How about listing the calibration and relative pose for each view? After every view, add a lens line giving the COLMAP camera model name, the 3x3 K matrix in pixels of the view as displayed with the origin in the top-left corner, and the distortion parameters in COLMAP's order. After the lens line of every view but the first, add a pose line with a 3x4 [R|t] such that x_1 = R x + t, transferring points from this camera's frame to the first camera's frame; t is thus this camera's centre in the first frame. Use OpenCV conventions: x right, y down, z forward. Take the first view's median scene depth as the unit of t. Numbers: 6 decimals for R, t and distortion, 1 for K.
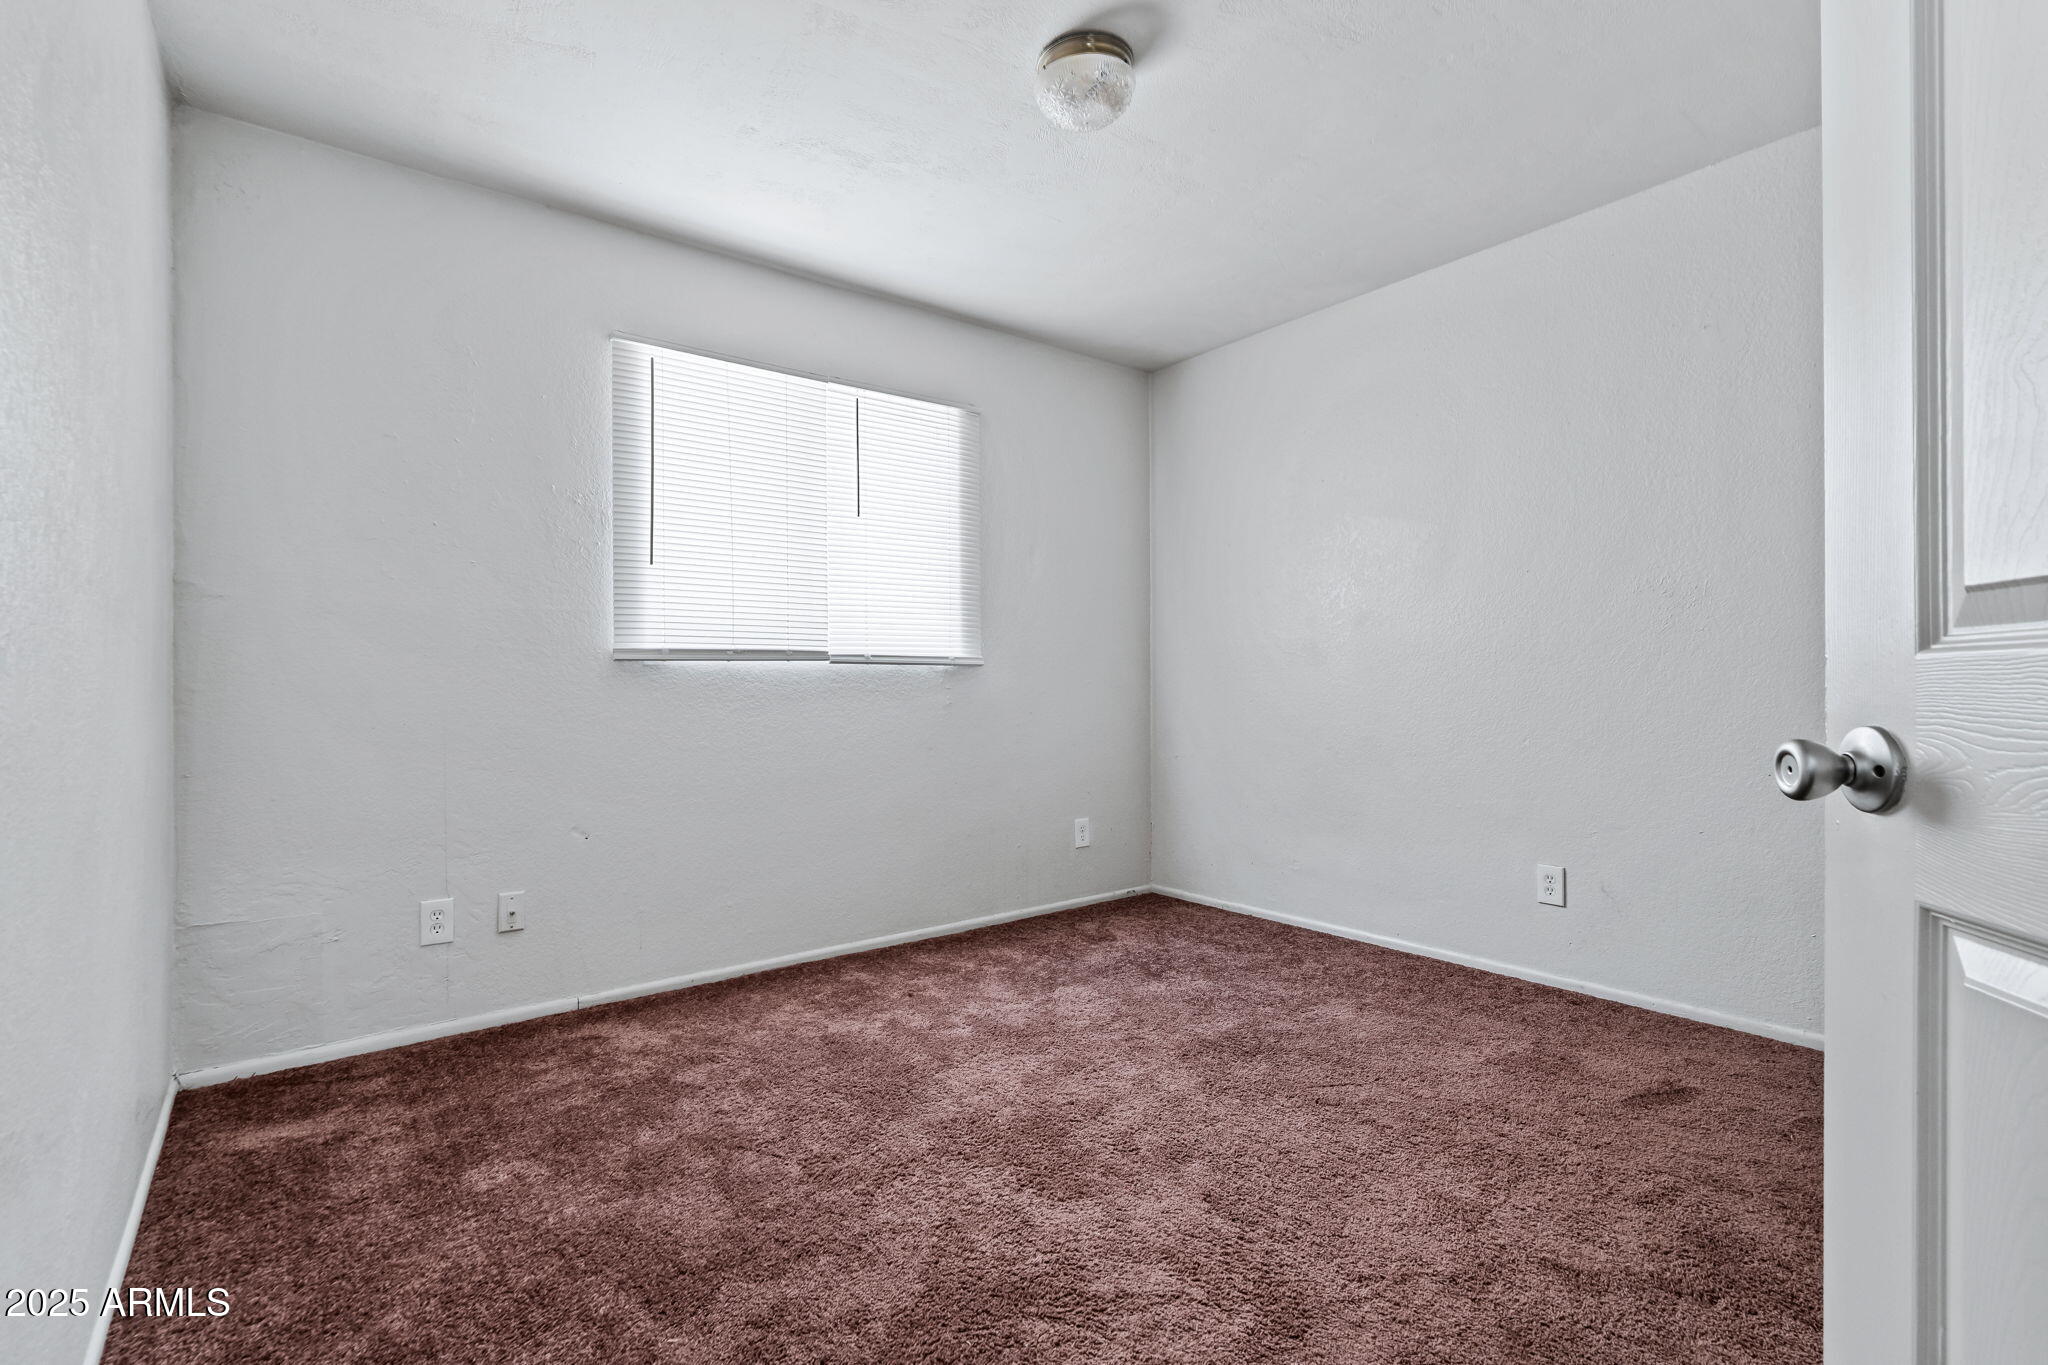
lens RADIAL K [[935.4, 0, 1024.0], [0, 935.4, 682.5], [0, 0, 1]] dist [-0.000351, 0.000192]
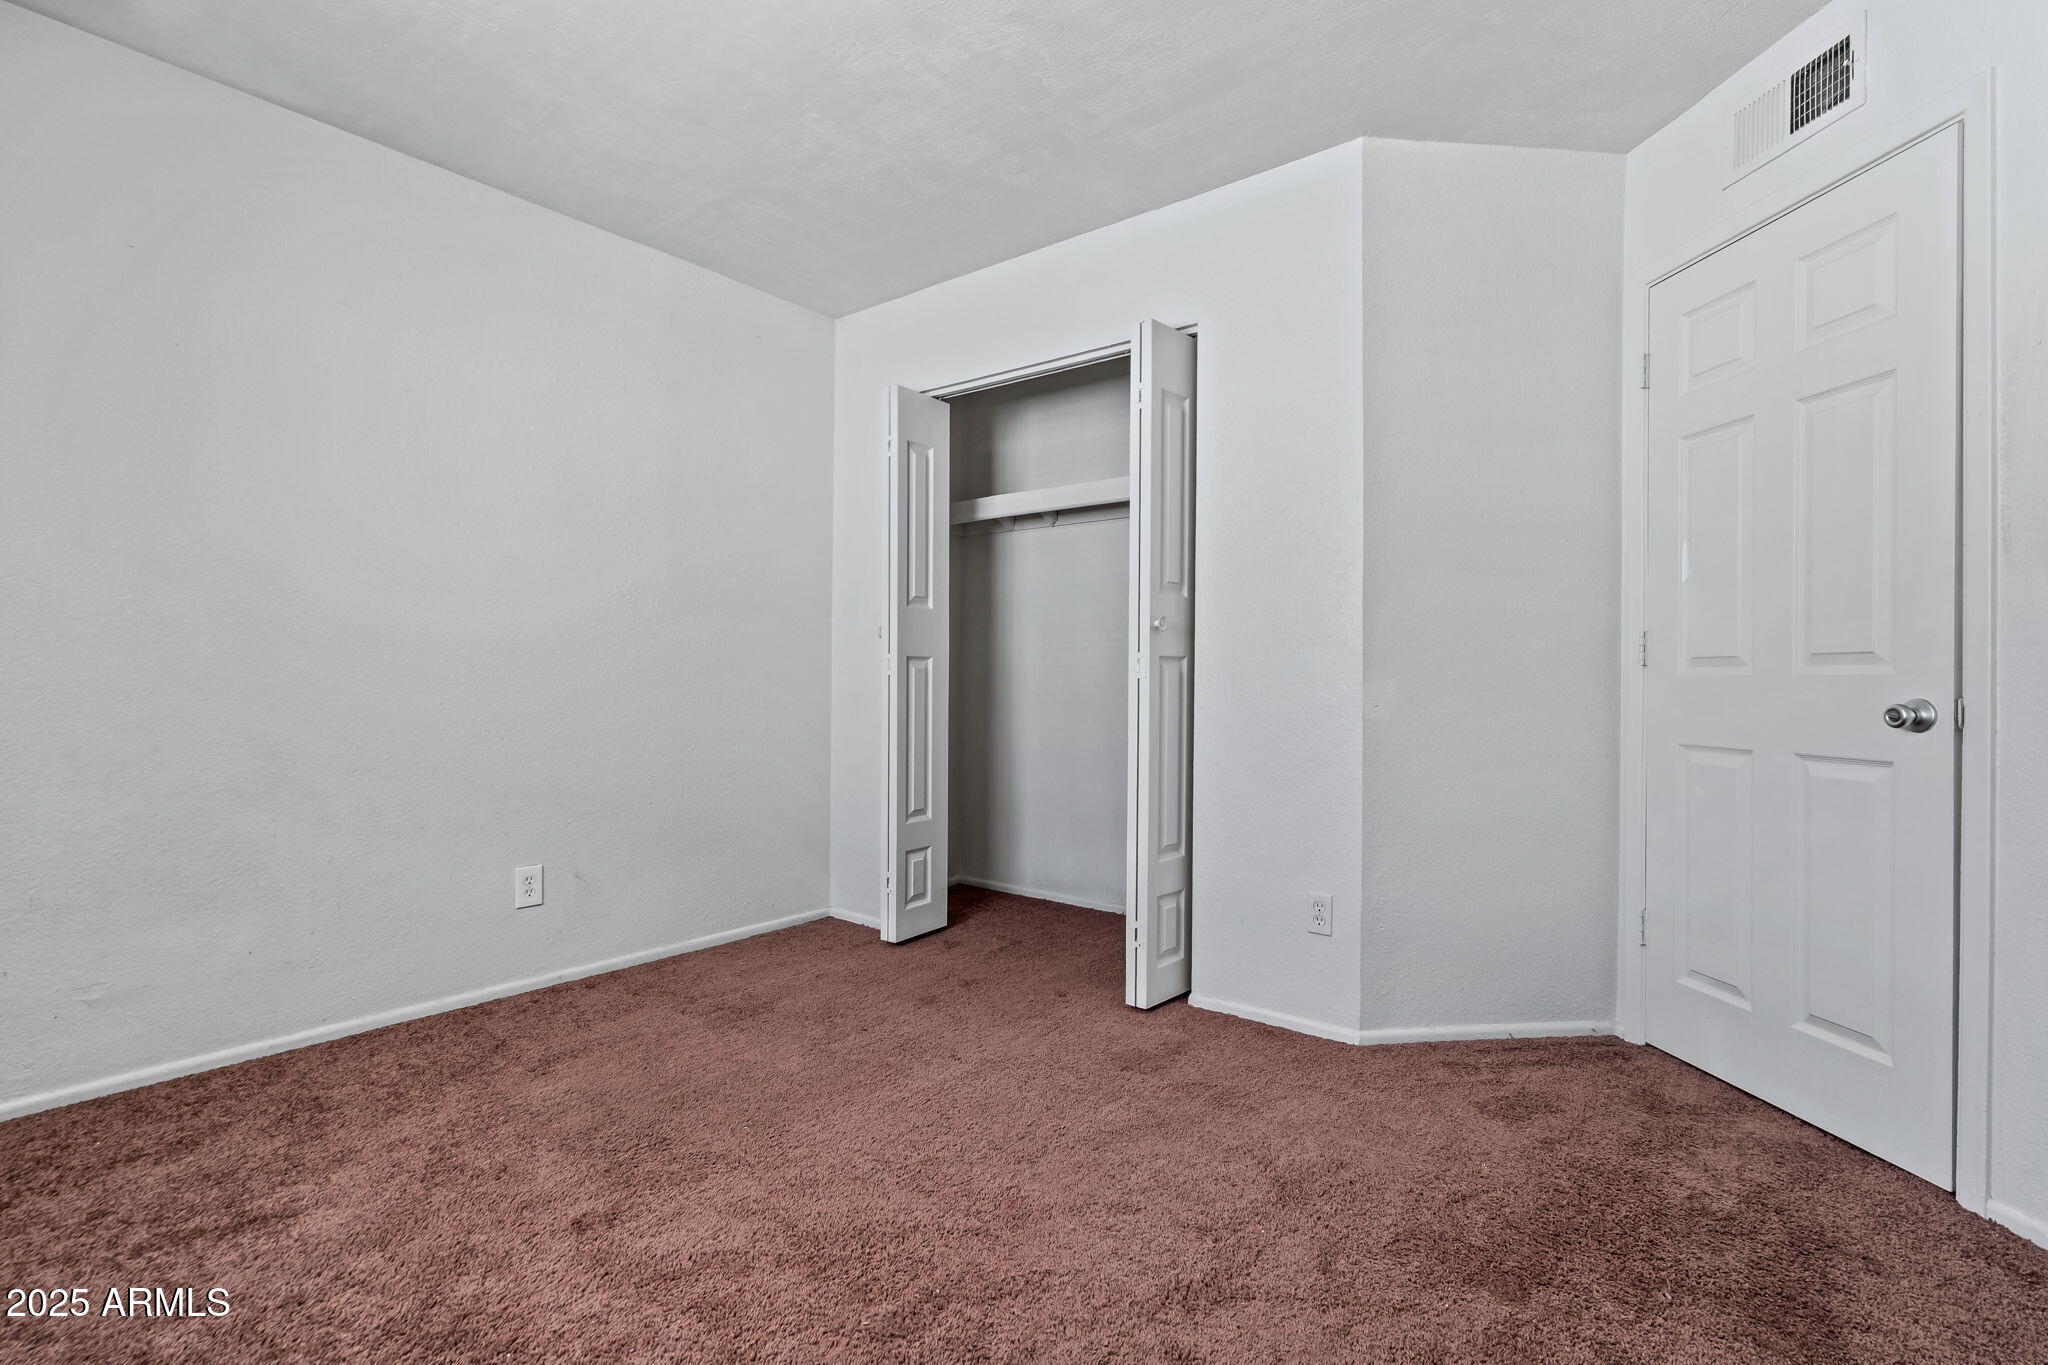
lens RADIAL K [[935.4, 0, 1024.0], [0, 935.4, 682.5], [0, 0, 1]] dist [-0.000351, 0.000192]
pose [[-0.227775, 0.001331, 0.973713, -0.464642], [-0.006187, 0.999977, -0.002814, 0.005337], [-0.973694, -0.006665, -0.227761, 0.680911]]
